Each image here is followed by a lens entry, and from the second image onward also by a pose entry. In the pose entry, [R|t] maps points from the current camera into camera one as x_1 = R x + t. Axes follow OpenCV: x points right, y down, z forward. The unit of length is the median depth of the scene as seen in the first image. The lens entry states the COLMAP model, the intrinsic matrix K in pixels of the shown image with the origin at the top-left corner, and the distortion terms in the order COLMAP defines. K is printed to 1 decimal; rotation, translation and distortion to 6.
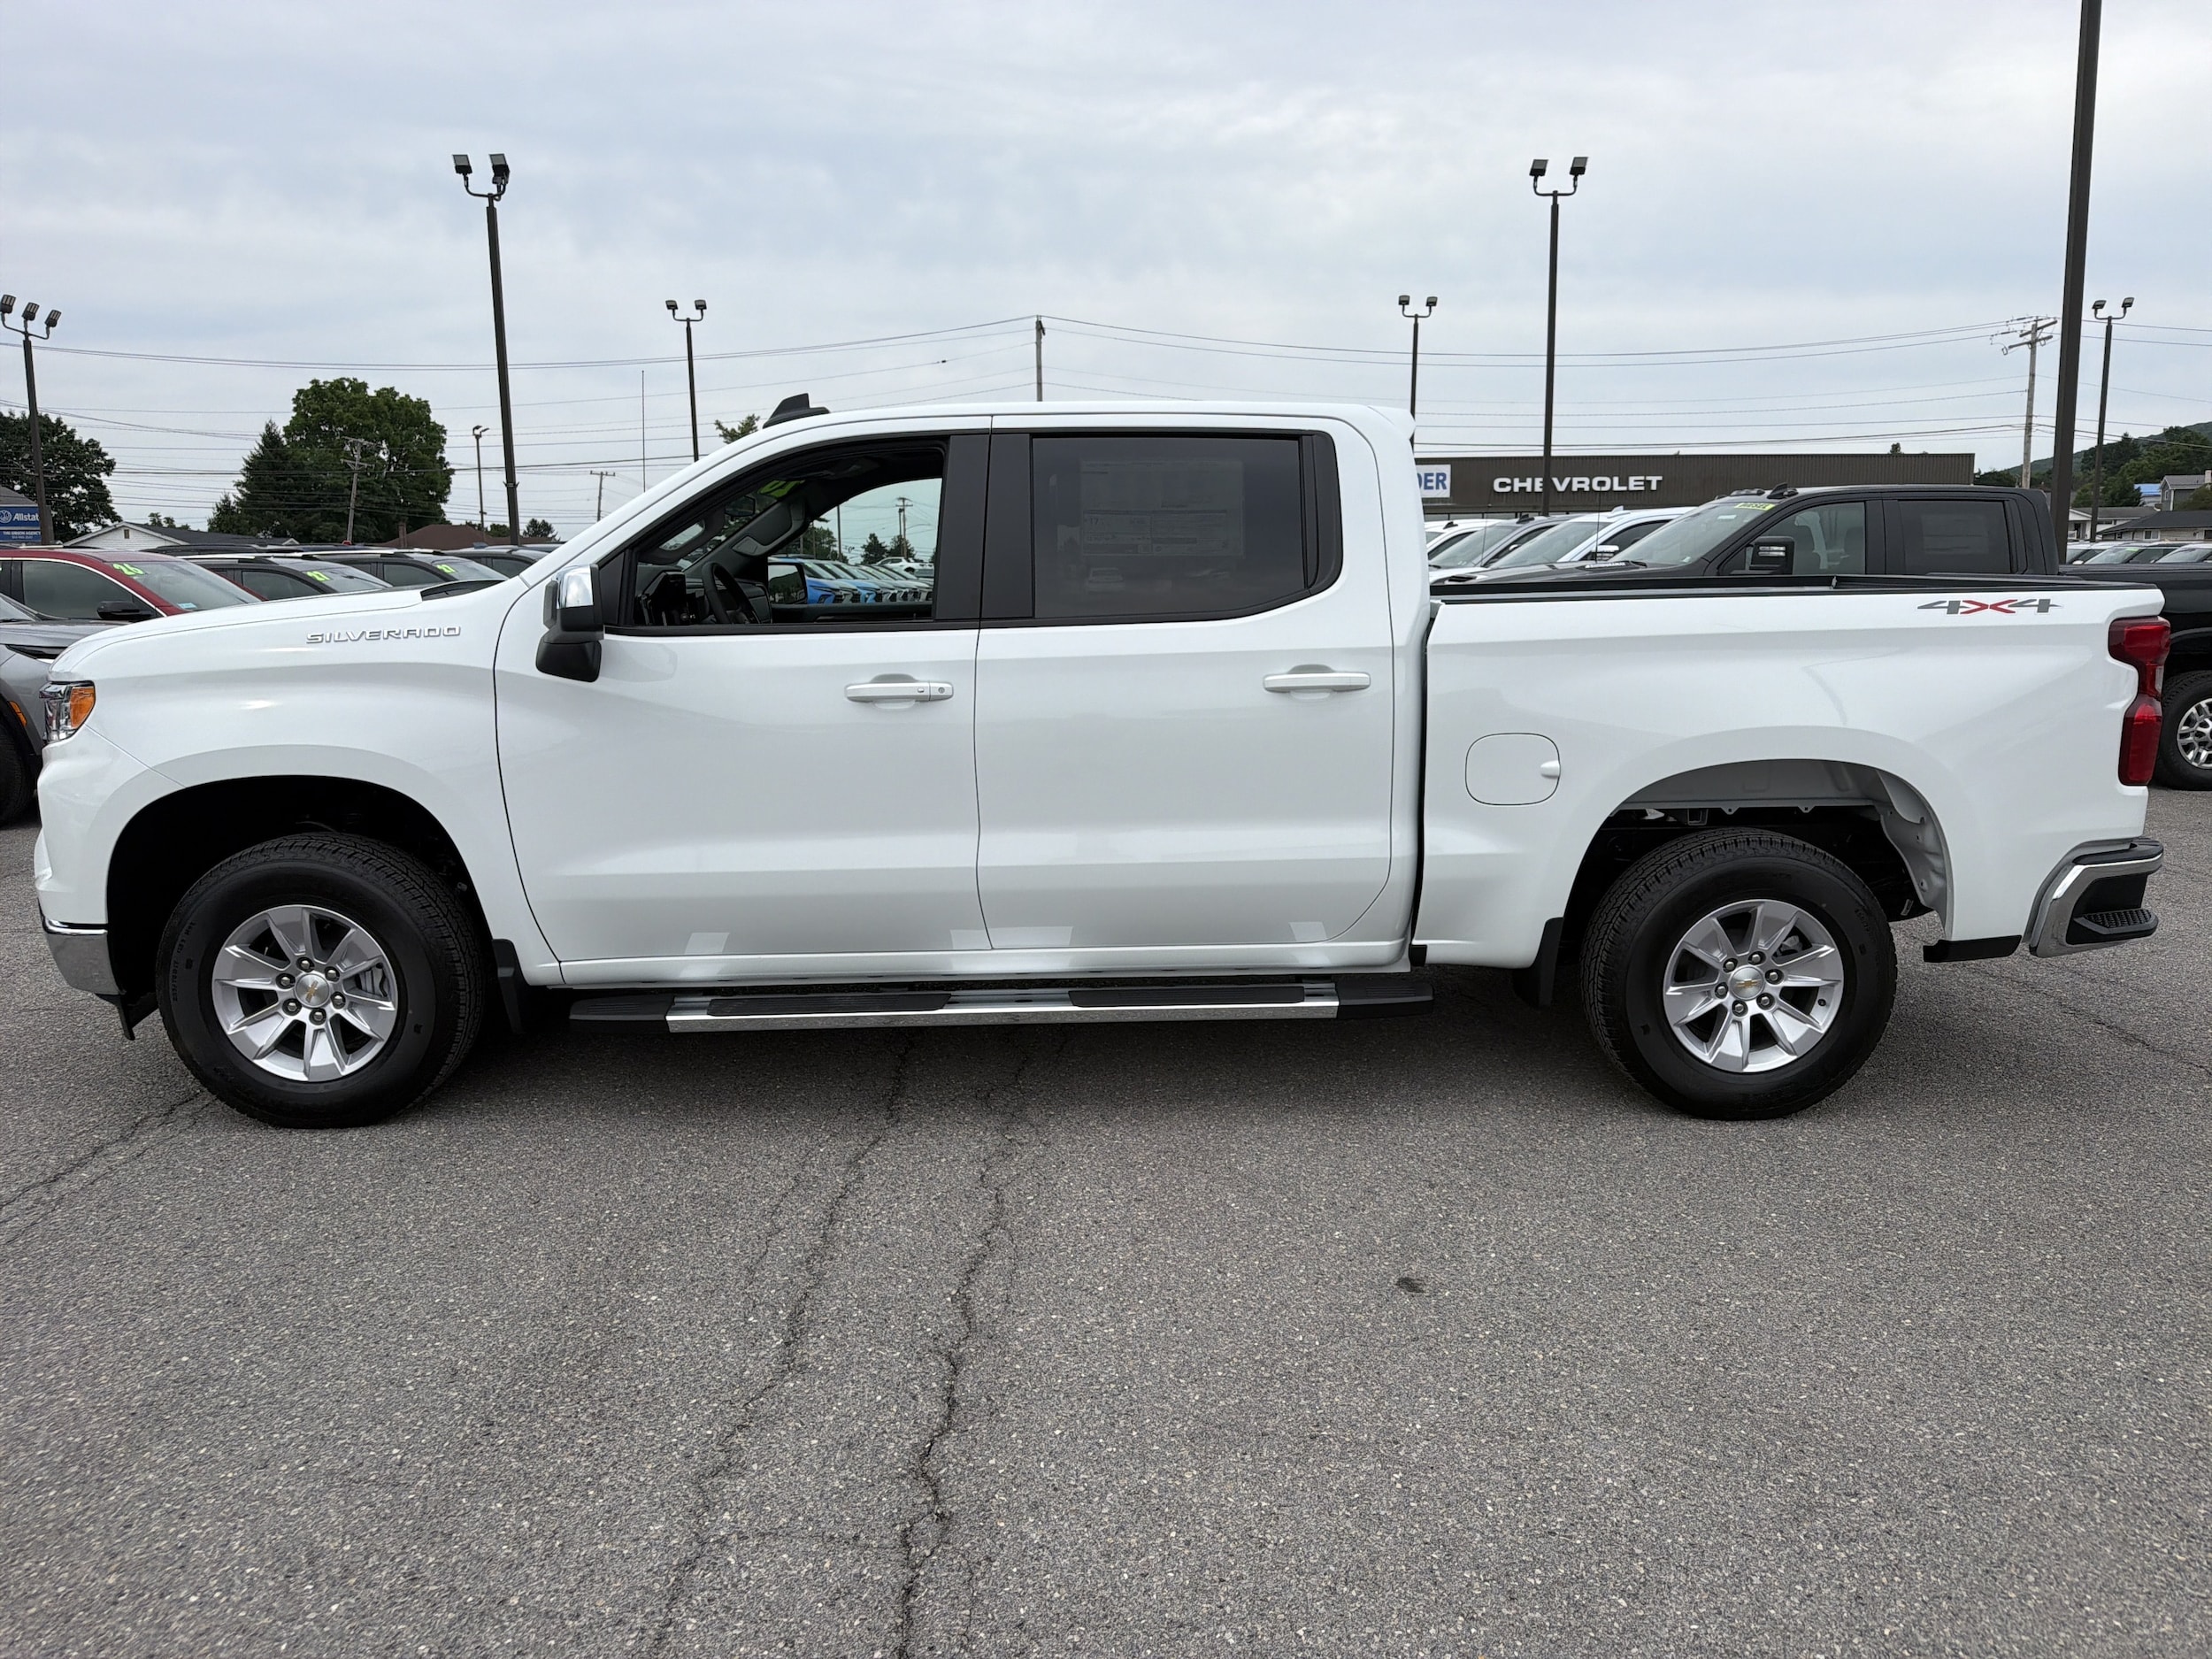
lens RADIAL K [[1669.4, 0, 1179.2], [0, 1669.4, 852.4], [0, 0, 1]] dist [0.087159, -0.112746]
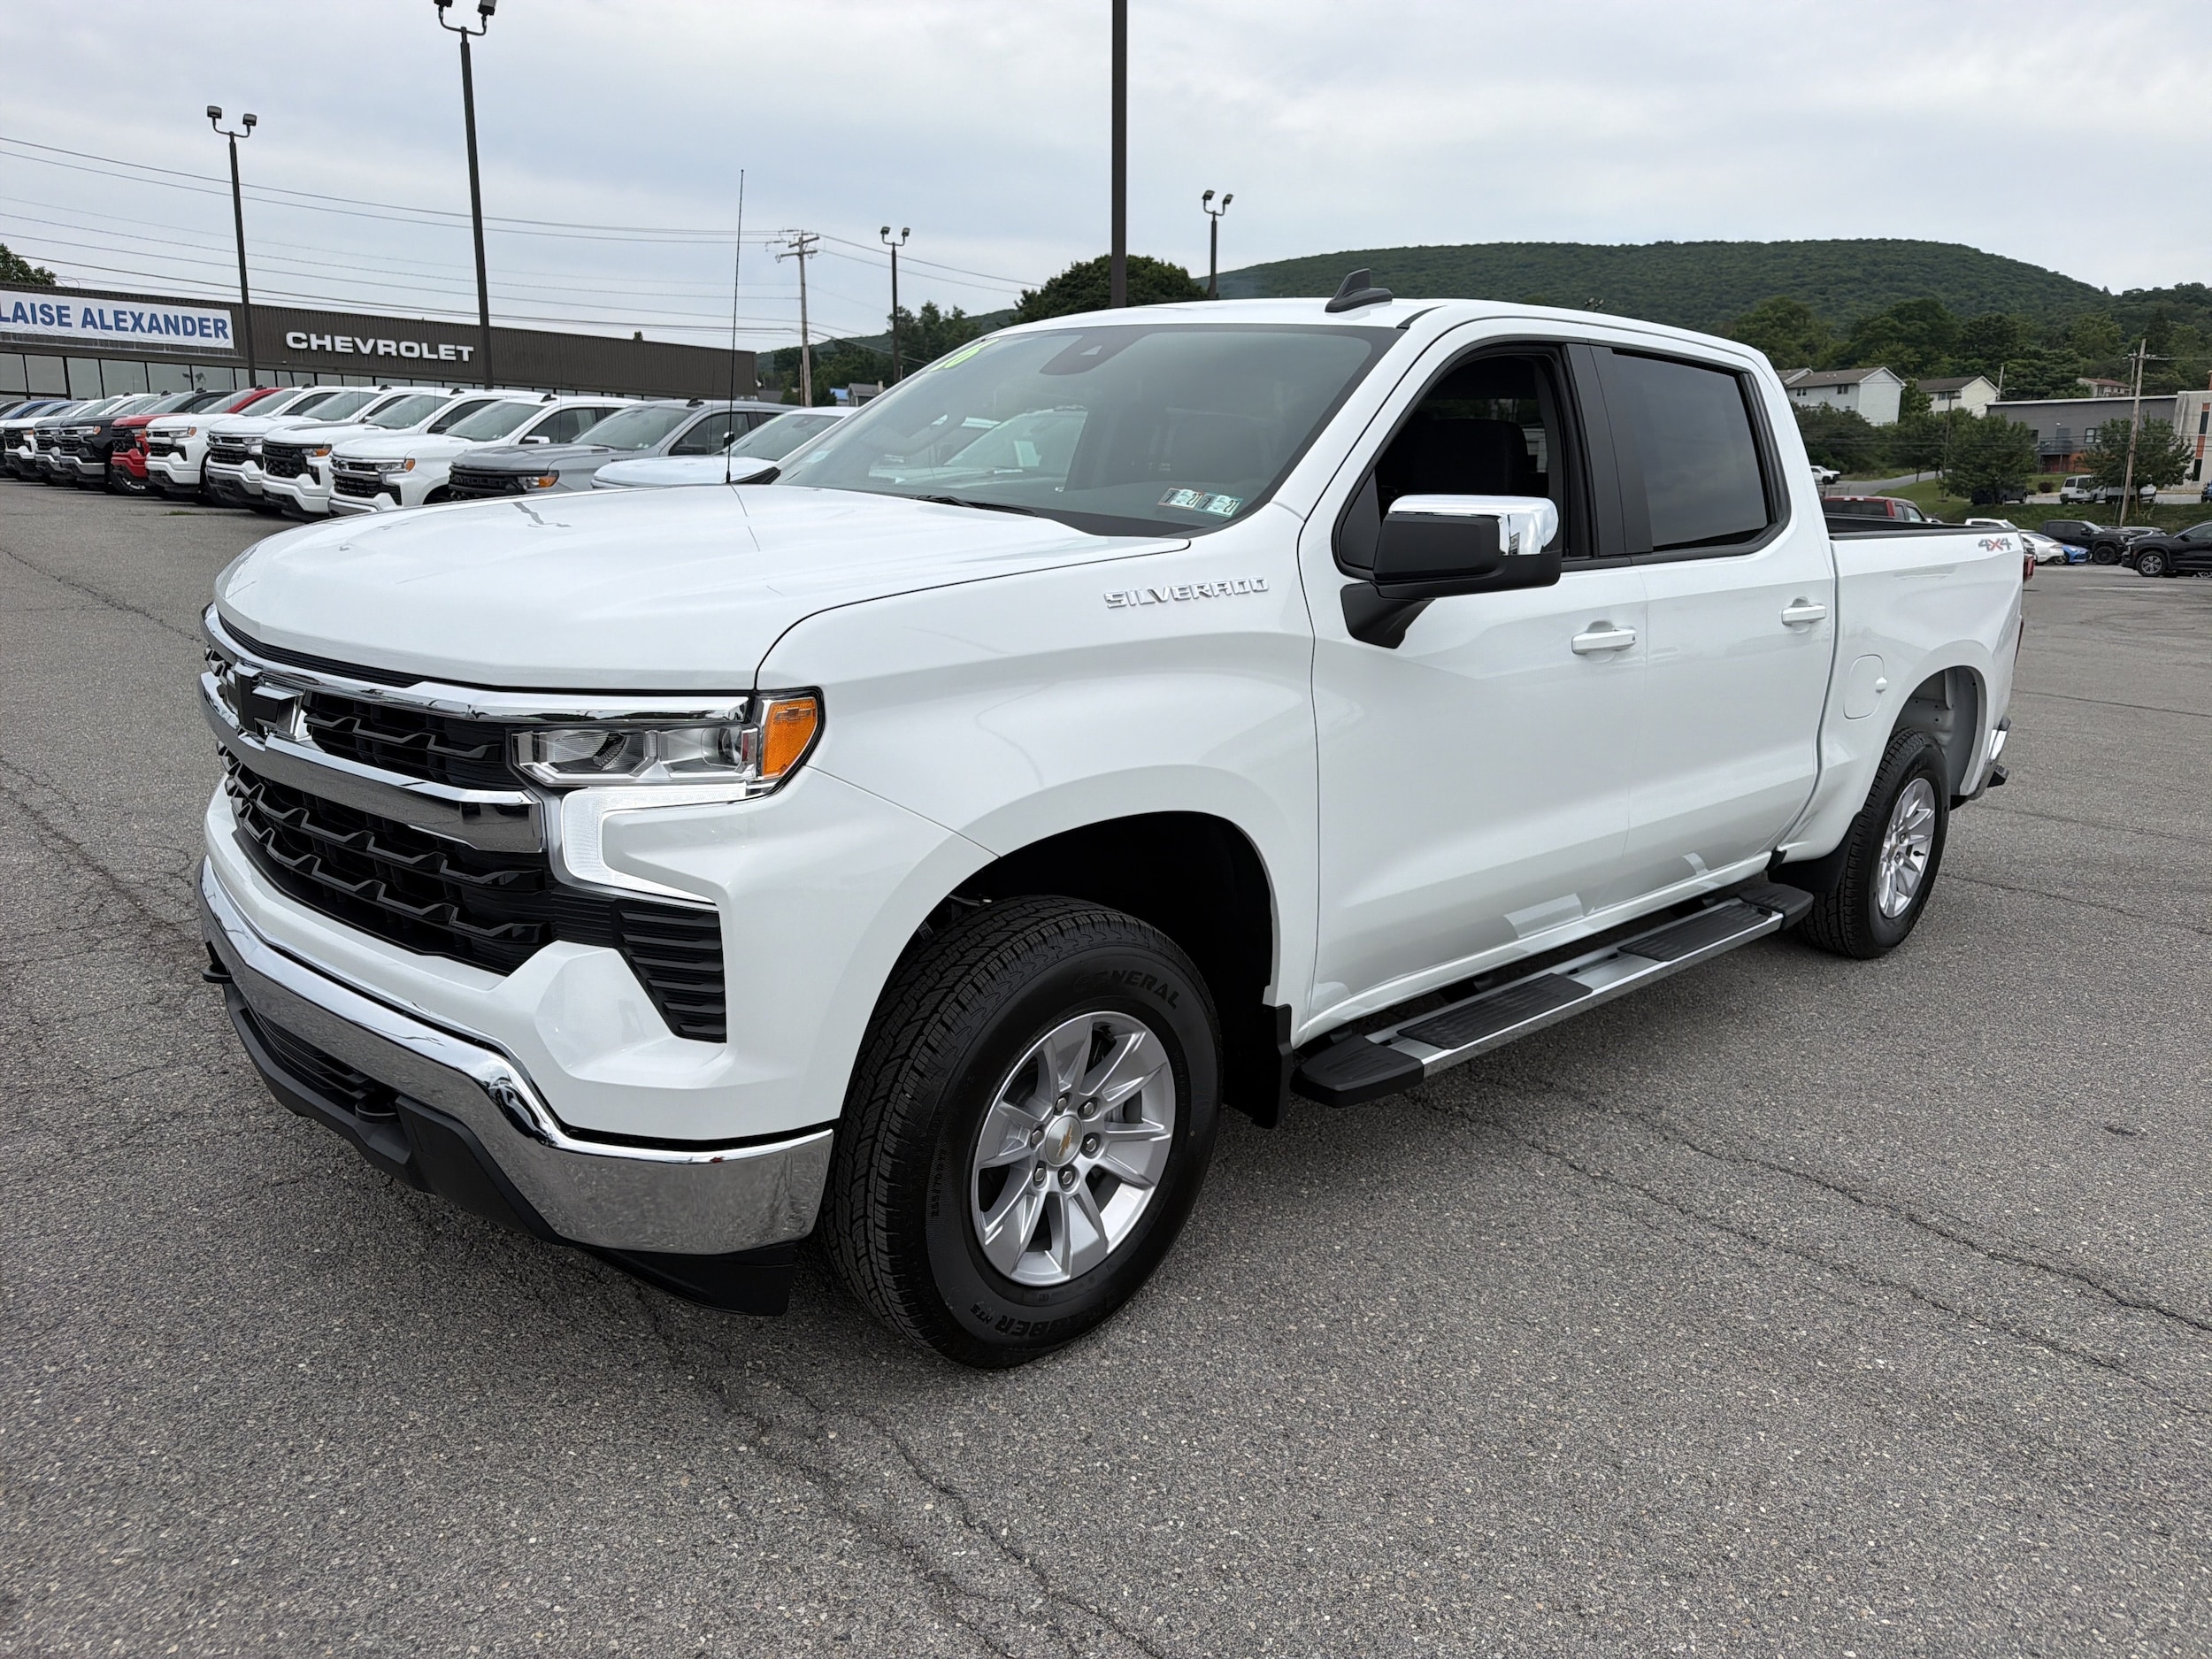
lens RADIAL K [[1642.5, 0, 1102.1], [0, 1642.5, 775.3], [0, 0, 1]] dist [0.069190, -0.089339]
pose [[0.698656, -0.098318, 0.708670, -0.177885], [0.075102, 0.995119, 0.064018, -0.018476], [-0.711505, 0.008496, 0.702629, 0.103855]]
